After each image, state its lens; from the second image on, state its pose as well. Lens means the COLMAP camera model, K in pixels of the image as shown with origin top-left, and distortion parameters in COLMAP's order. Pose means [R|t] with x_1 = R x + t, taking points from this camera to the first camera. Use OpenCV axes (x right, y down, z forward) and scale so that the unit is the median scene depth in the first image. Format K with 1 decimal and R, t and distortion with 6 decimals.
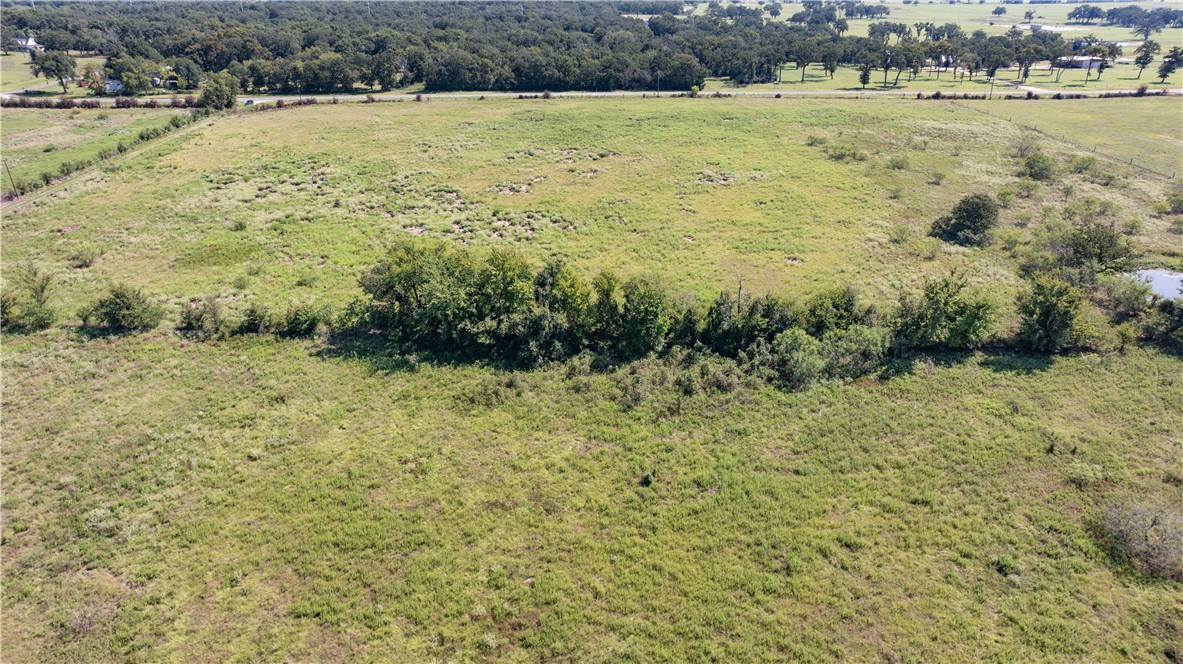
lens RADIAL K [[828.8, 0, 589.8], [0, 828.8, 329.9], [0, 0, 1]] dist [-0.030288, 0.022735]
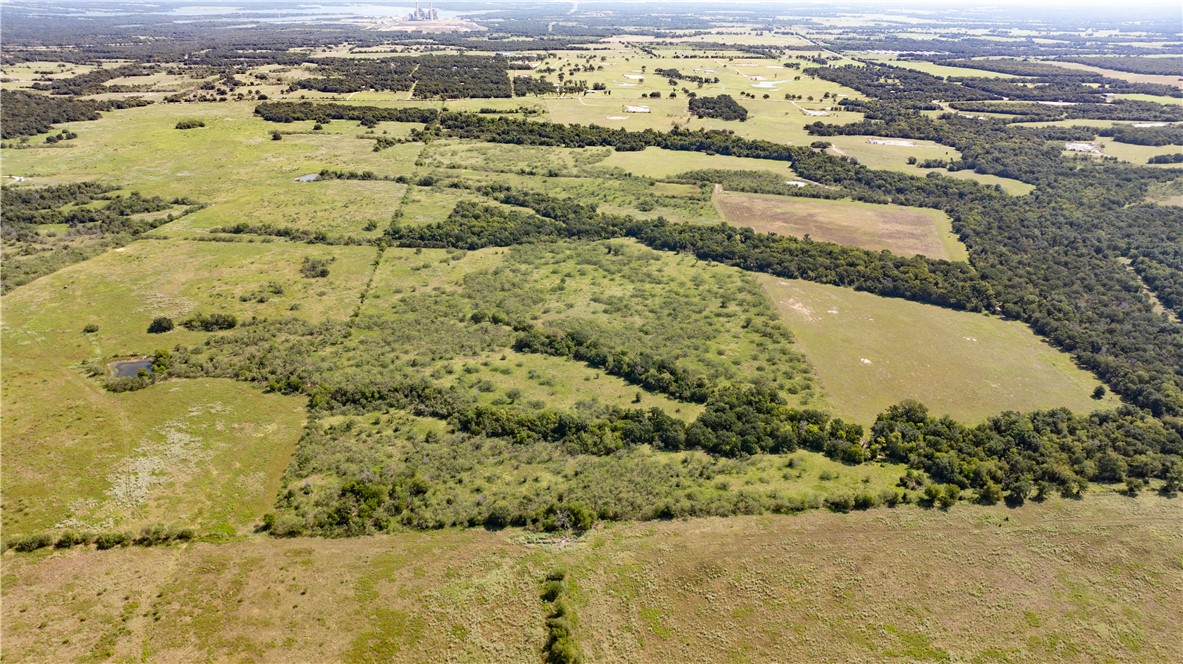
lens RADIAL K [[828.8, 0, 588.2], [0, 828.8, 330.6], [0, 0, 1]] dist [-0.030288, 0.022735]
pose [[0.996721, -0.022518, 0.077716, 0.195204], [0.022285, 0.999744, 0.003863, 1.628593], [-0.077784, -0.002118, 0.996968, -5.895965]]
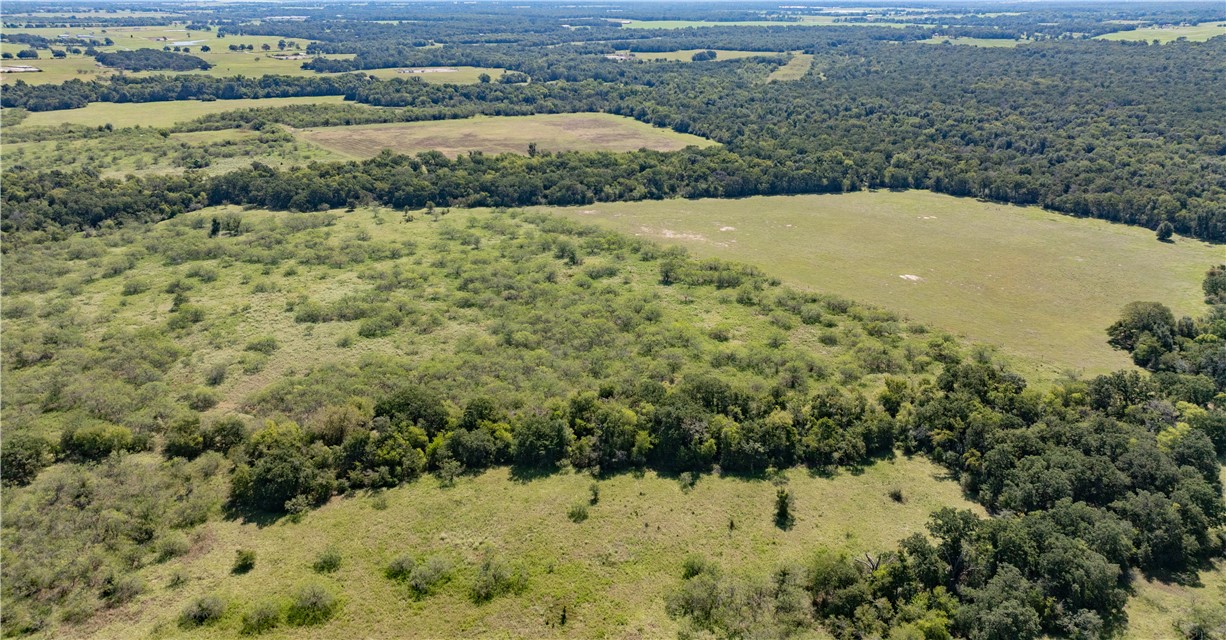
lens RADIAL K [[854.6, 0, 617.7], [0, 854.6, 312.5], [0, 0, 1]] dist [-0.029310, 0.009223]
pose [[0.672038, -0.262268, 0.692517, -0.063166], [0.285715, 0.954603, 0.084259, 1.554853], [-0.683178, 0.141238, 0.716464, -4.293603]]
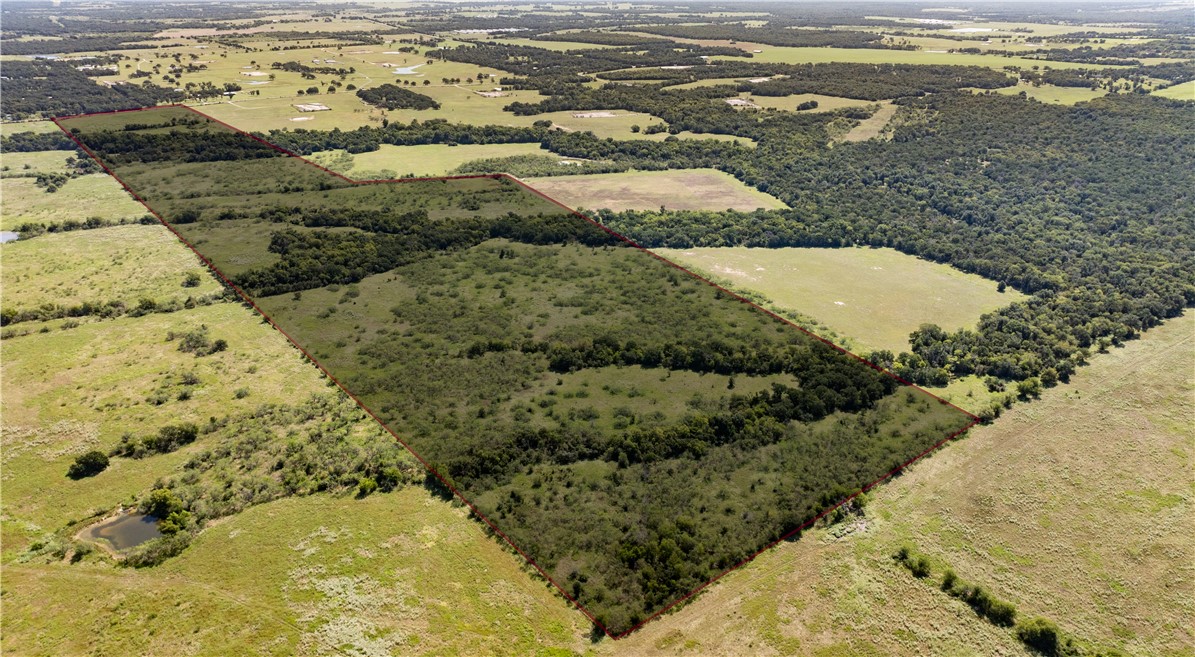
lens RADIAL K [[843.2, 0, 601.8], [0, 843.2, 331.1], [0, 0, 1]] dist [-0.025549, 0.004119]
pose [[0.795915, -0.239833, 0.555877, -0.905144], [0.232808, 0.968831, 0.084663, 1.432580], [-0.558855, 0.062028, 0.826942, -5.409120]]
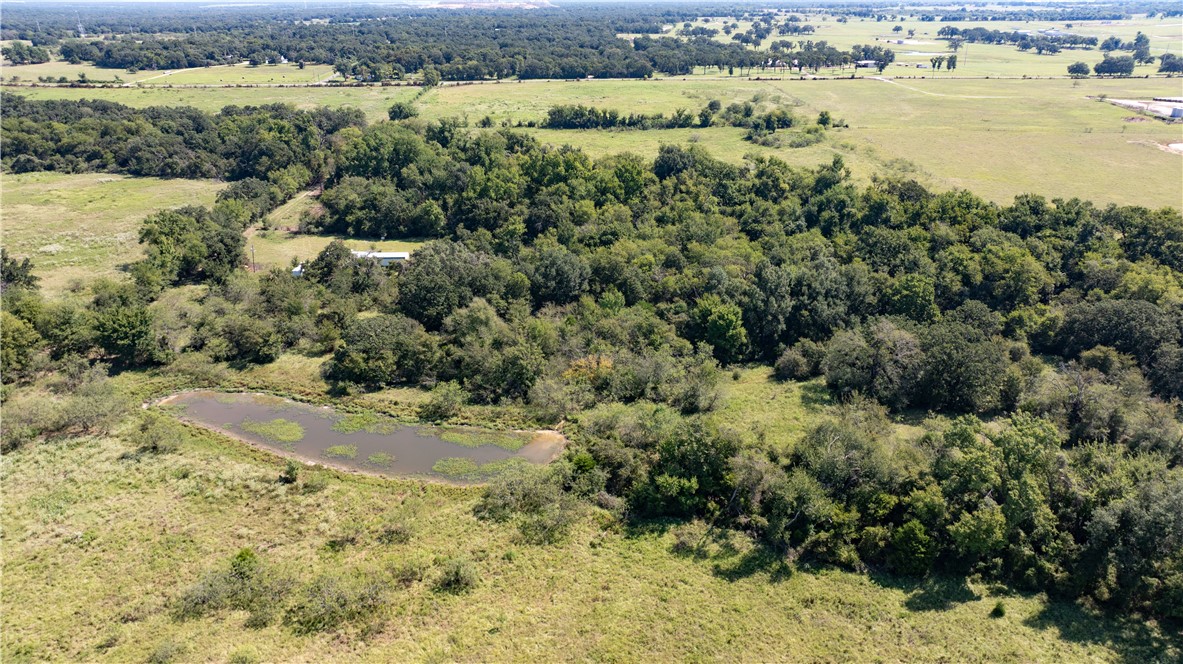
lens RADIAL K [[828.8, 0, 594.5], [0, 828.8, 331.3], [0, 0, 1]] dist [-0.030288, 0.022735]
pose [[0.999975, -0.006615, 0.002504, -0.017767], [0.006640, 0.999924, -0.010422, 0.379486], [-0.002435, 0.010438, 0.999943, -1.106478]]
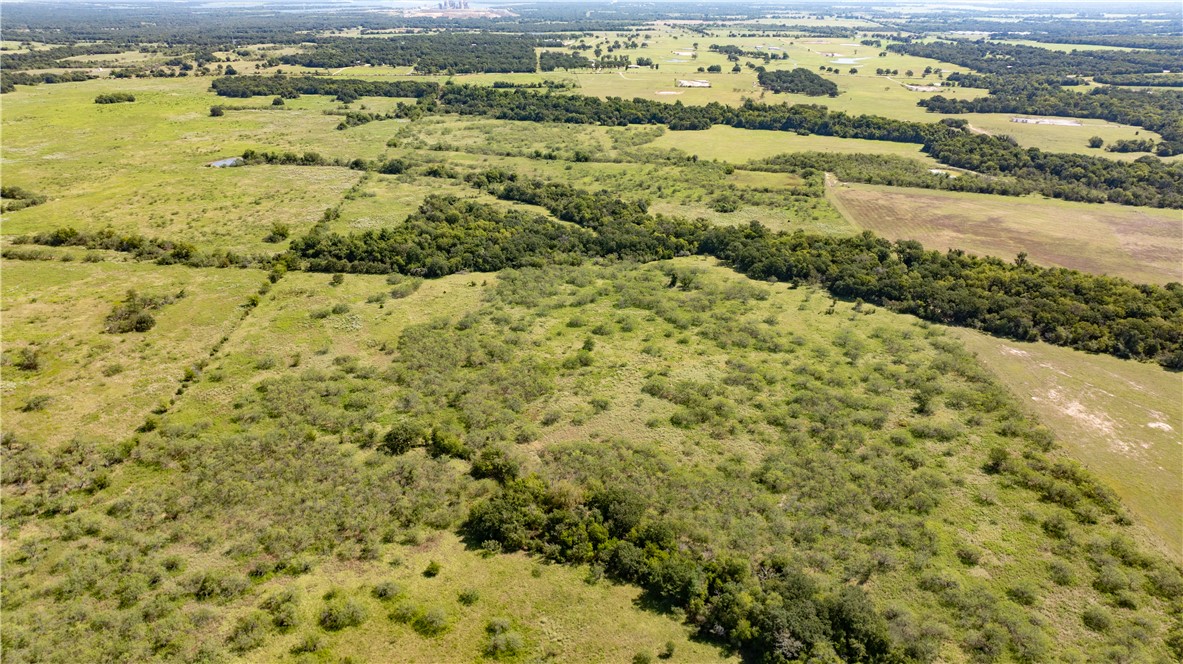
lens RADIAL K [[828.8, 0, 590.9], [0, 828.8, 331.1], [0, 0, 1]] dist [-0.030288, 0.022735]
pose [[0.999257, -0.012324, 0.036530, 0.283406], [0.012341, 0.999924, -0.000246, 1.445735], [-0.036524, 0.000696, 0.999333, -4.539217]]
